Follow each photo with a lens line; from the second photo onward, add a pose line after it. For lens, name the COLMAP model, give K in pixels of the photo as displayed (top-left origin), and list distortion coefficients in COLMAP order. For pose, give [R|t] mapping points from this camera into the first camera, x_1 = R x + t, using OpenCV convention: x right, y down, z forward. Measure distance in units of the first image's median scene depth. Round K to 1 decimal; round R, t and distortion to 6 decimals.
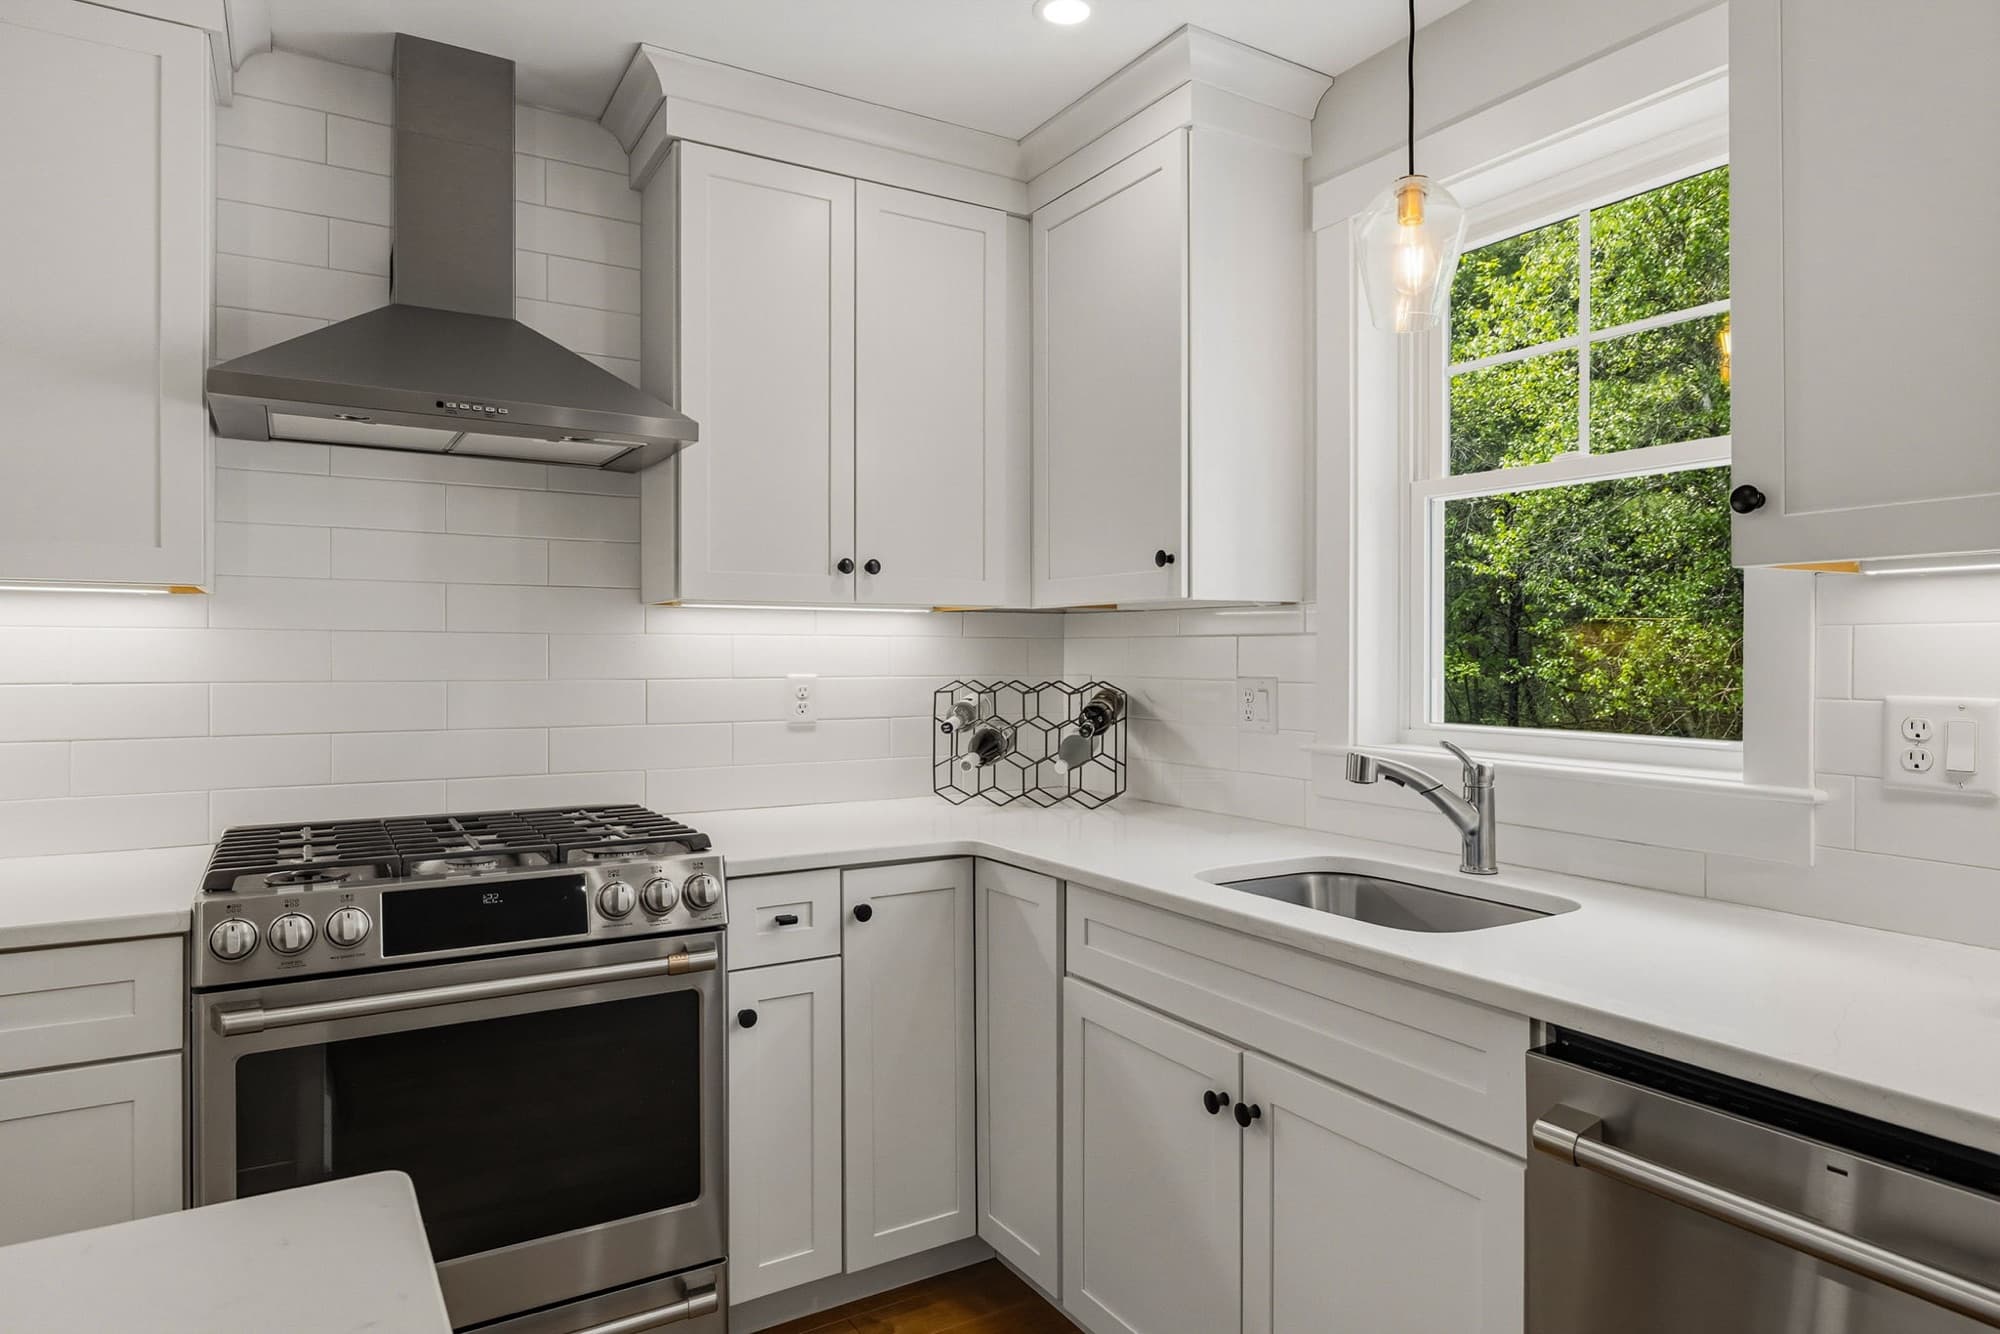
lens RADIAL K [[1174.3, 0, 999.6], [0, 1174.3, 656.2], [0, 0, 1]] dist [-0.000197, -0.001076]
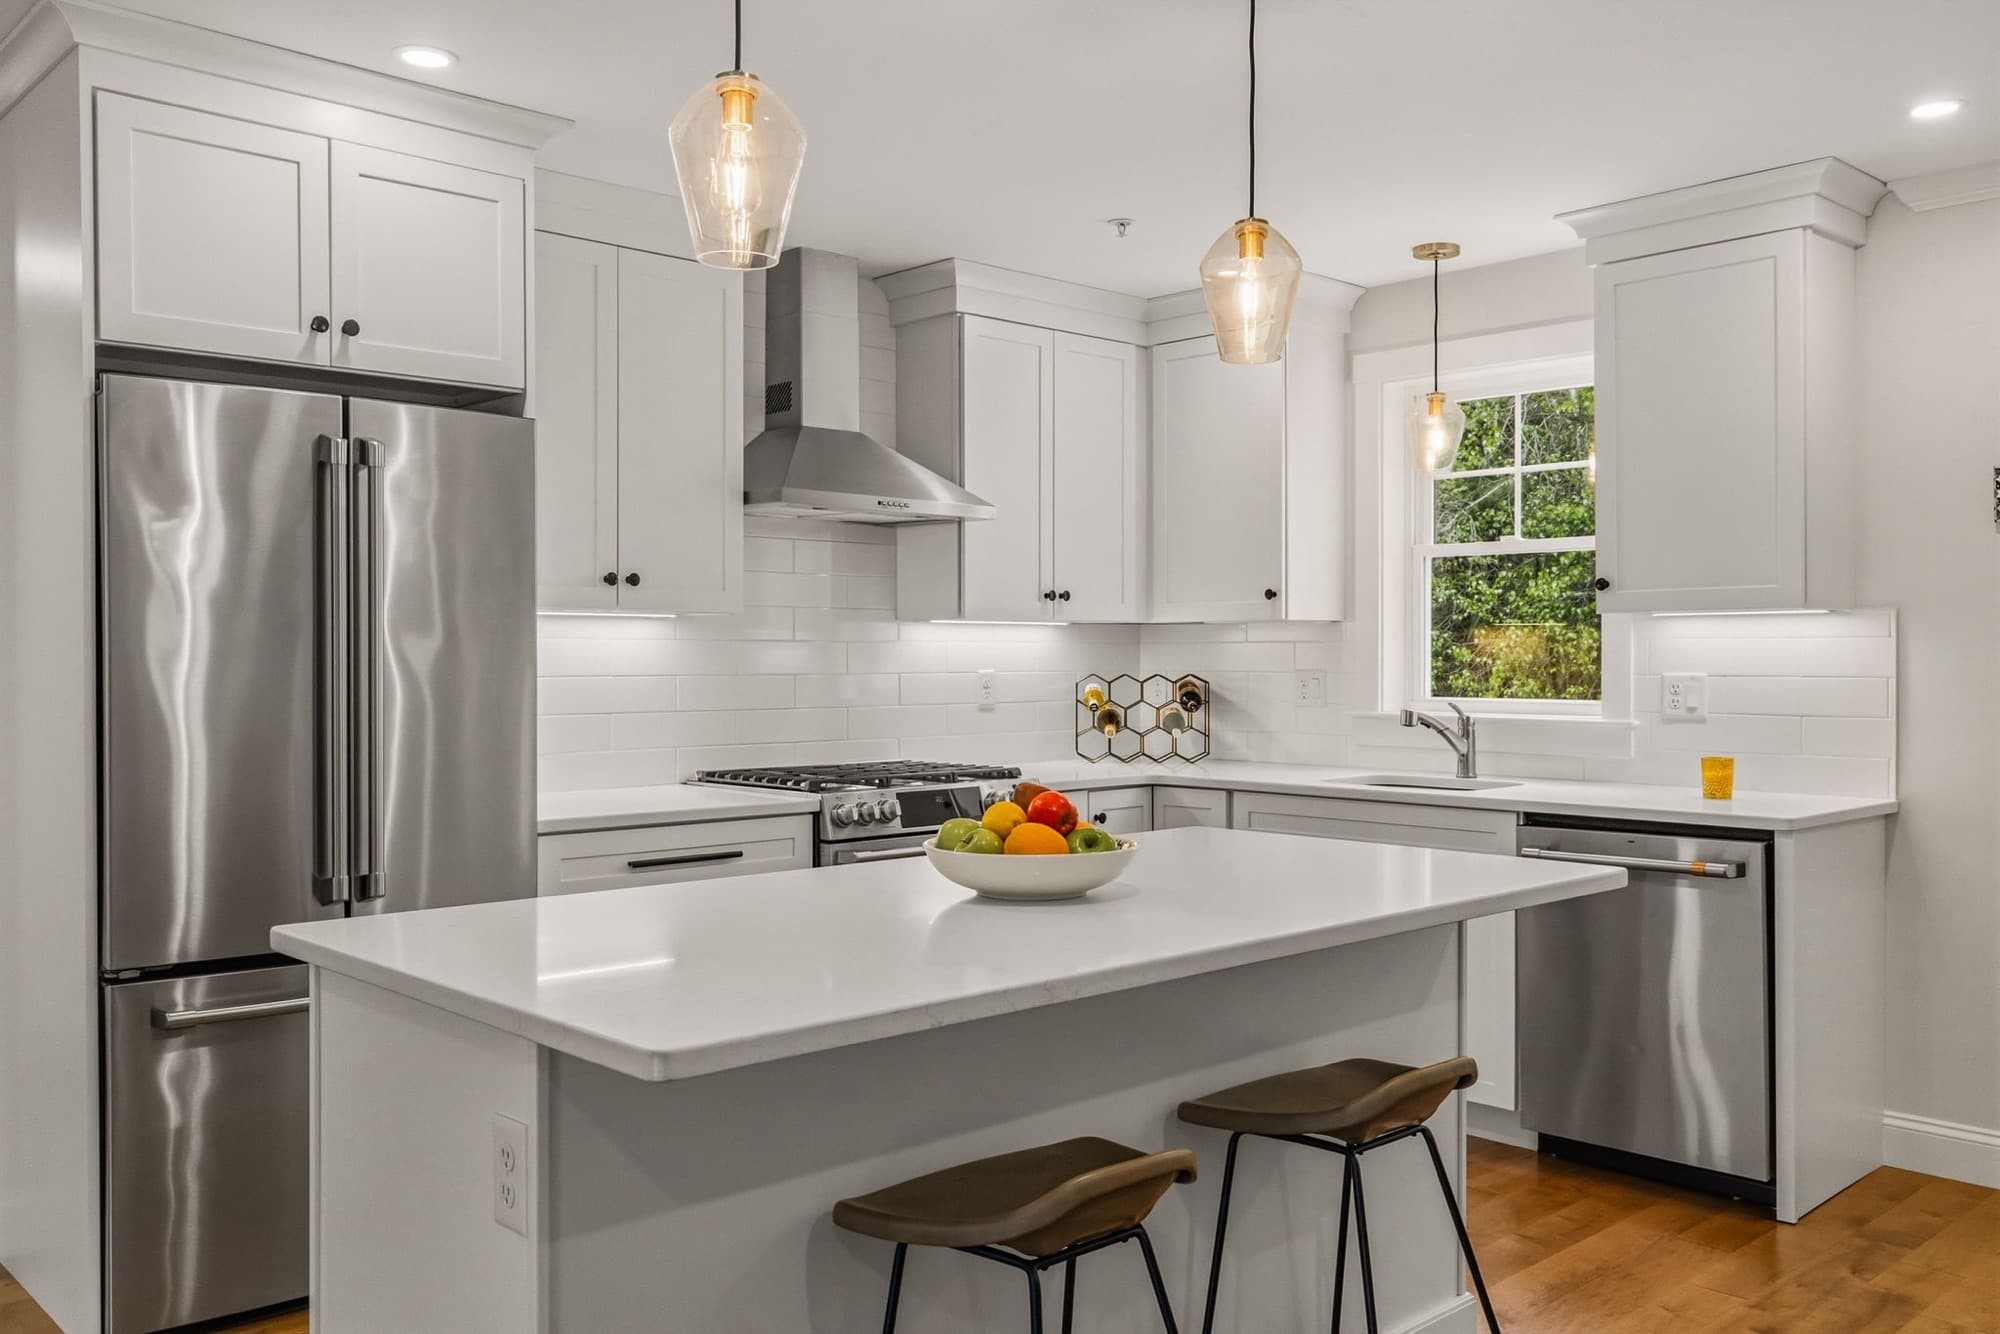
lens RADIAL K [[1668.5, 0, 999.9], [0, 1668.5, 667.4], [0, 0, 1]] dist [0.038784, -0.000931]
pose [[0.976999, -0.004655, 0.213193, -0.692059], [0.003717, 0.999982, 0.004798, 0.003001], [-0.213211, -0.003895, 0.976998, -1.114695]]
